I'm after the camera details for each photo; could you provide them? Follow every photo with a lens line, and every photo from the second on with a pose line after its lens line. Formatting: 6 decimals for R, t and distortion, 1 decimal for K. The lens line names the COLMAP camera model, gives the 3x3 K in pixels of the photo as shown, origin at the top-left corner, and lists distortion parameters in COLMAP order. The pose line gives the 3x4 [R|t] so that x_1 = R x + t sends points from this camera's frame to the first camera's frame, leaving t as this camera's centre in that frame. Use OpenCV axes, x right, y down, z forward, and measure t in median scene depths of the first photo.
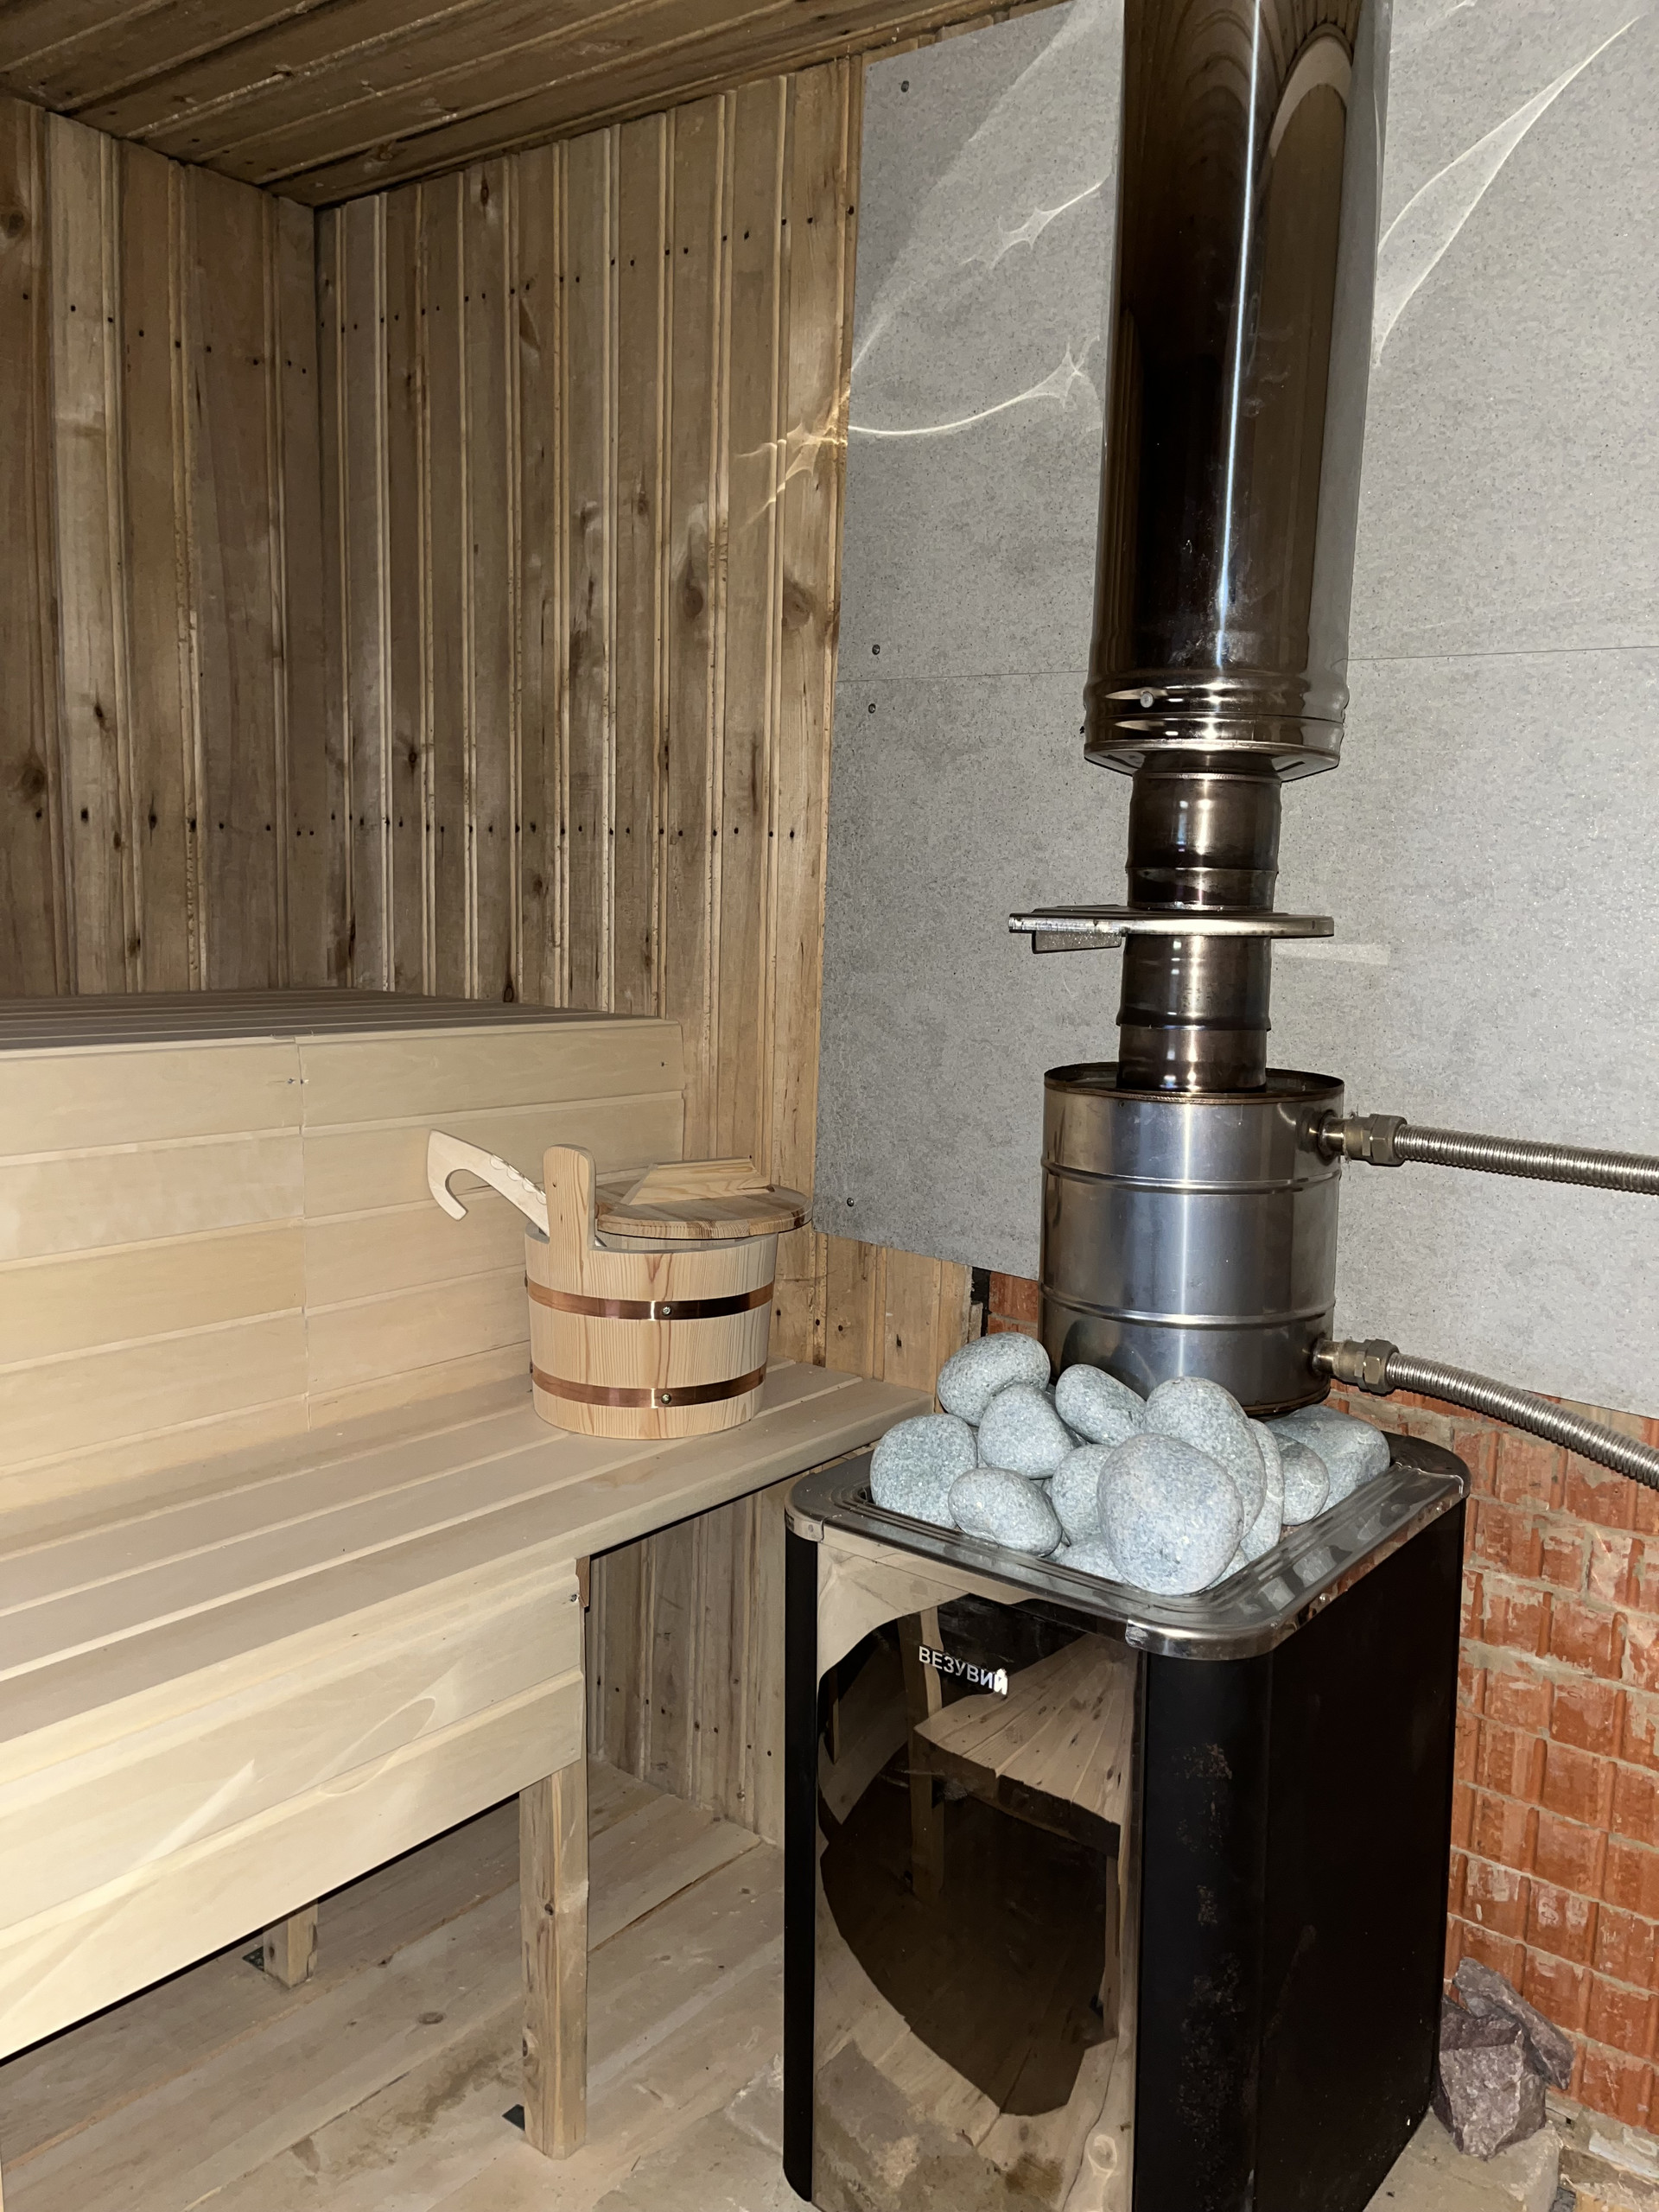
lens RADIAL K [[1695.1, 0, 980.9], [0, 1695.1, 1200.5], [0, 0, 1]] dist [0.024802, -0.057328]
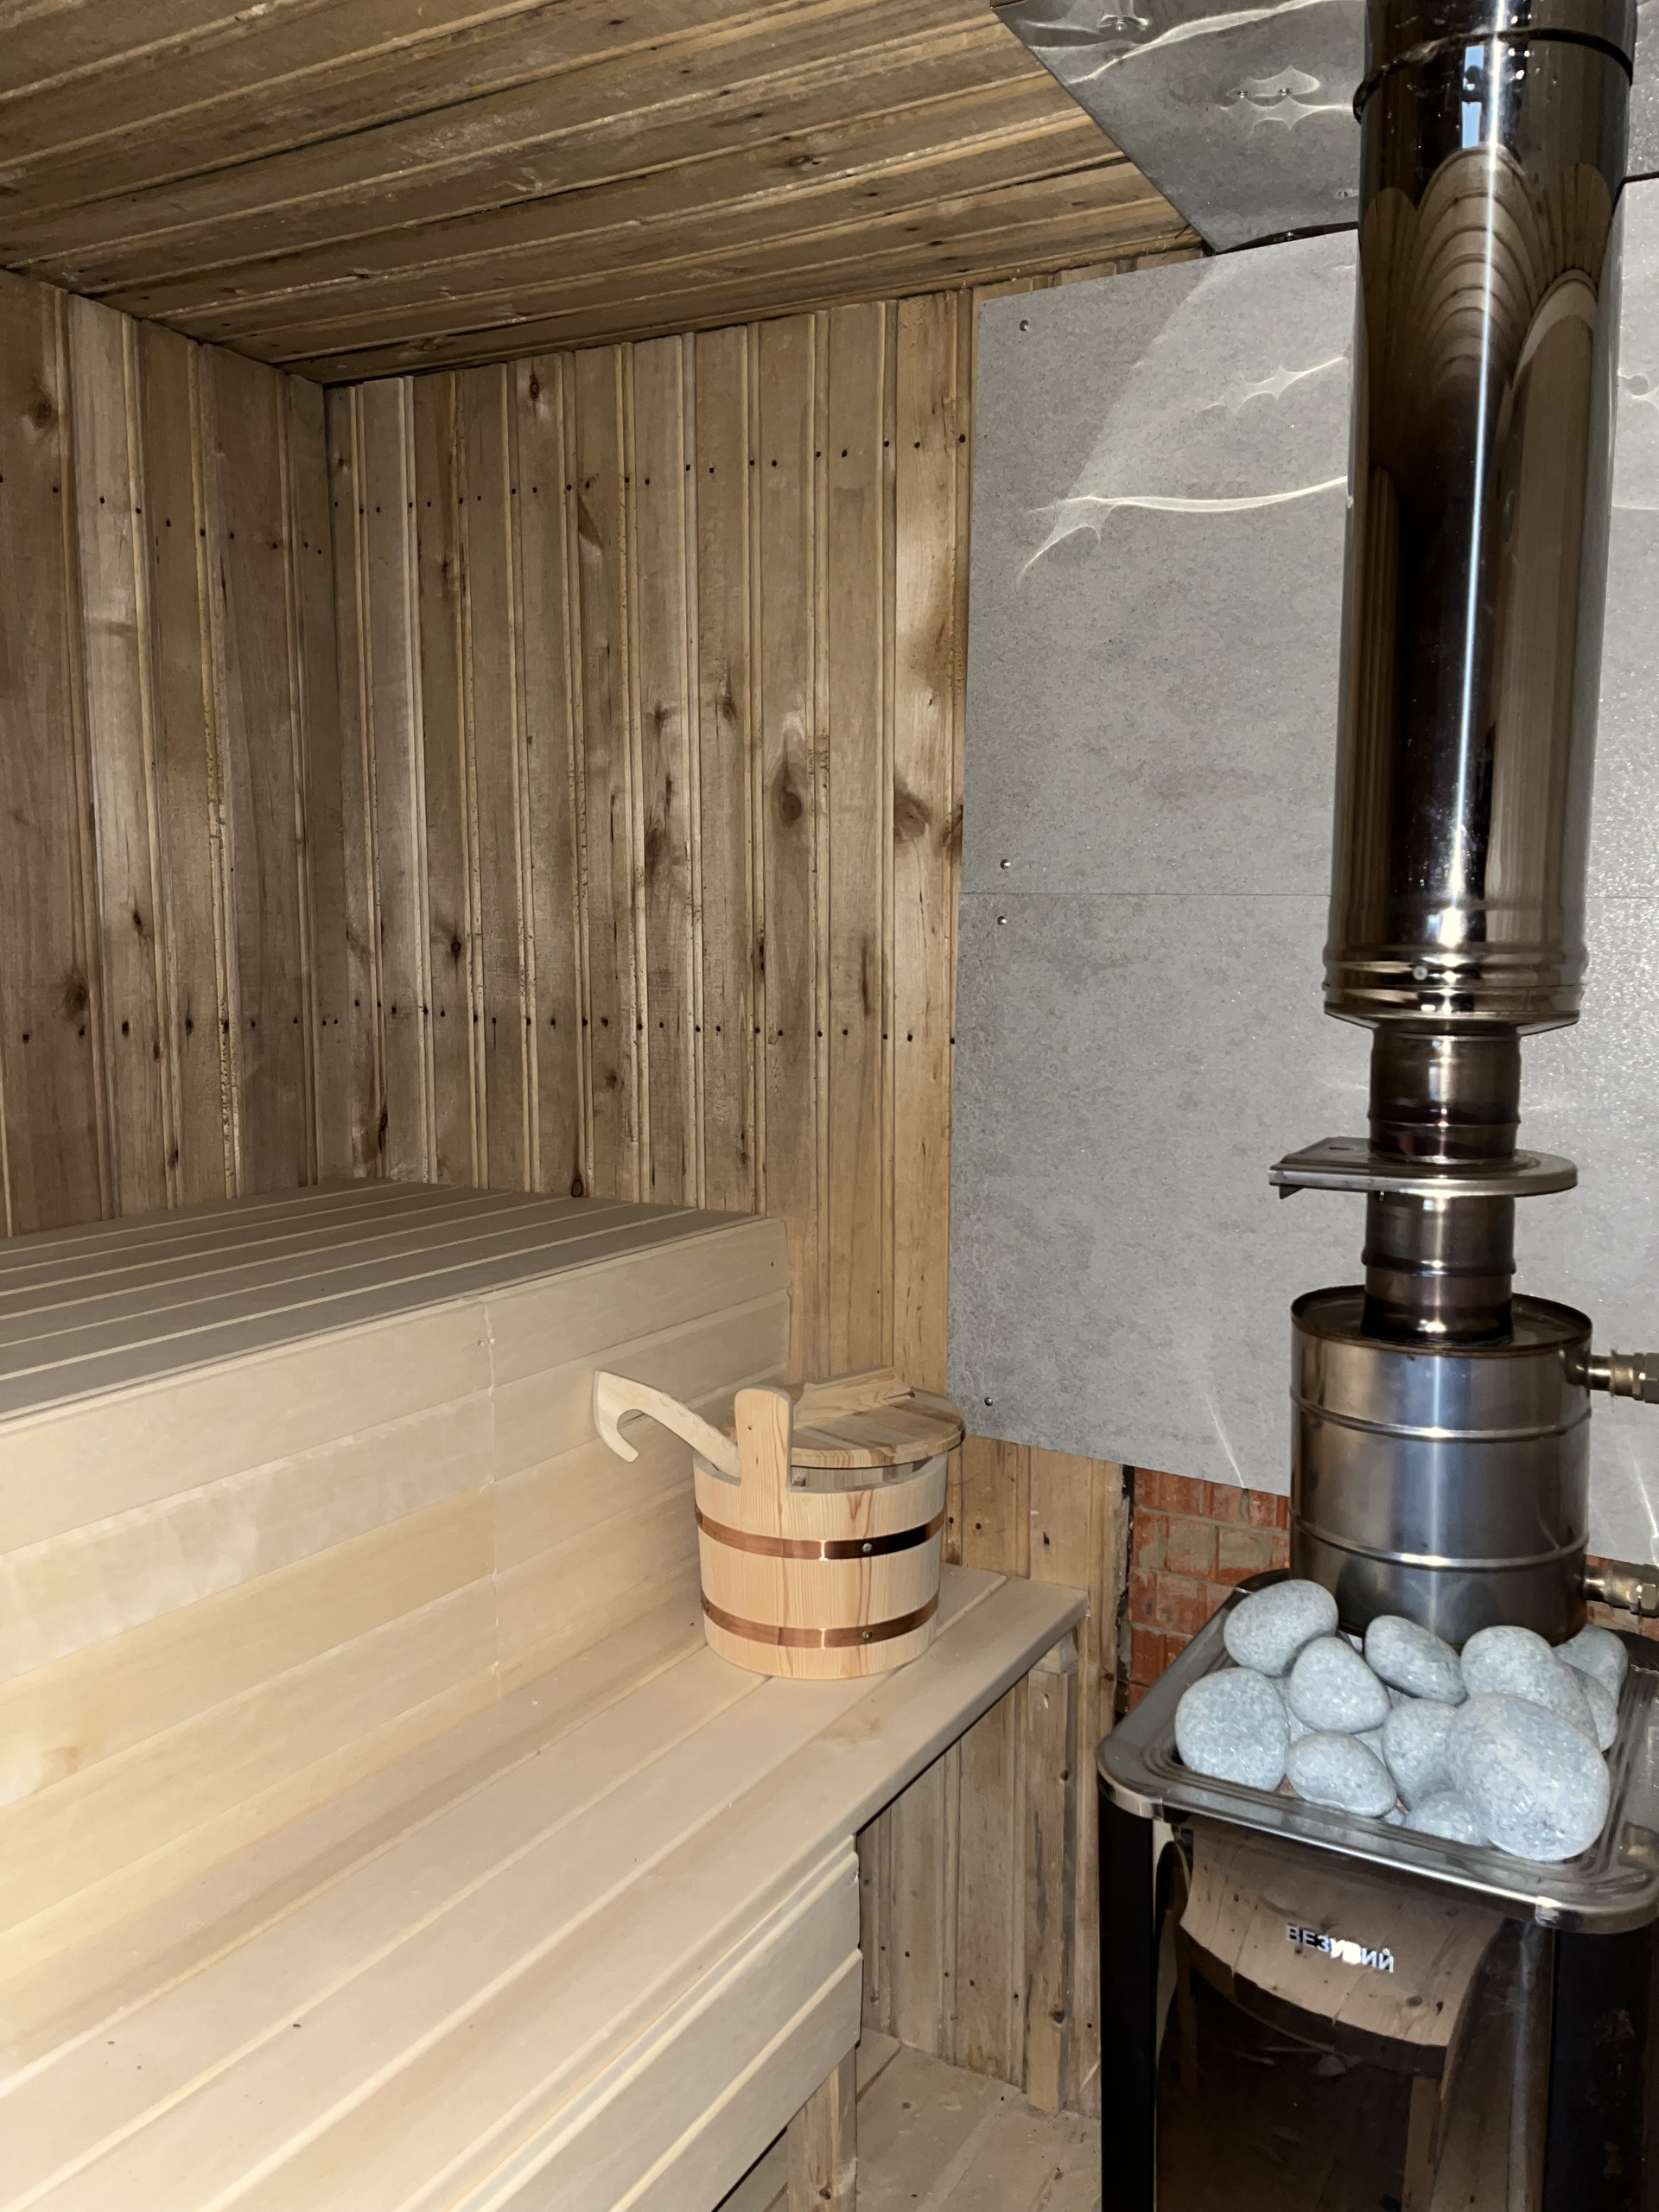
lens RADIAL K [[1695.1, 0, 820.6], [0, 1695.1, 1106.9], [0, 0, 1]] dist [0.024802, -0.057328]
pose [[0.989591, -0.047786, 0.135741, -0.305705], [0.052316, 0.998180, -0.029997, -0.149257], [-0.134061, 0.036786, 0.990290, 0.013705]]
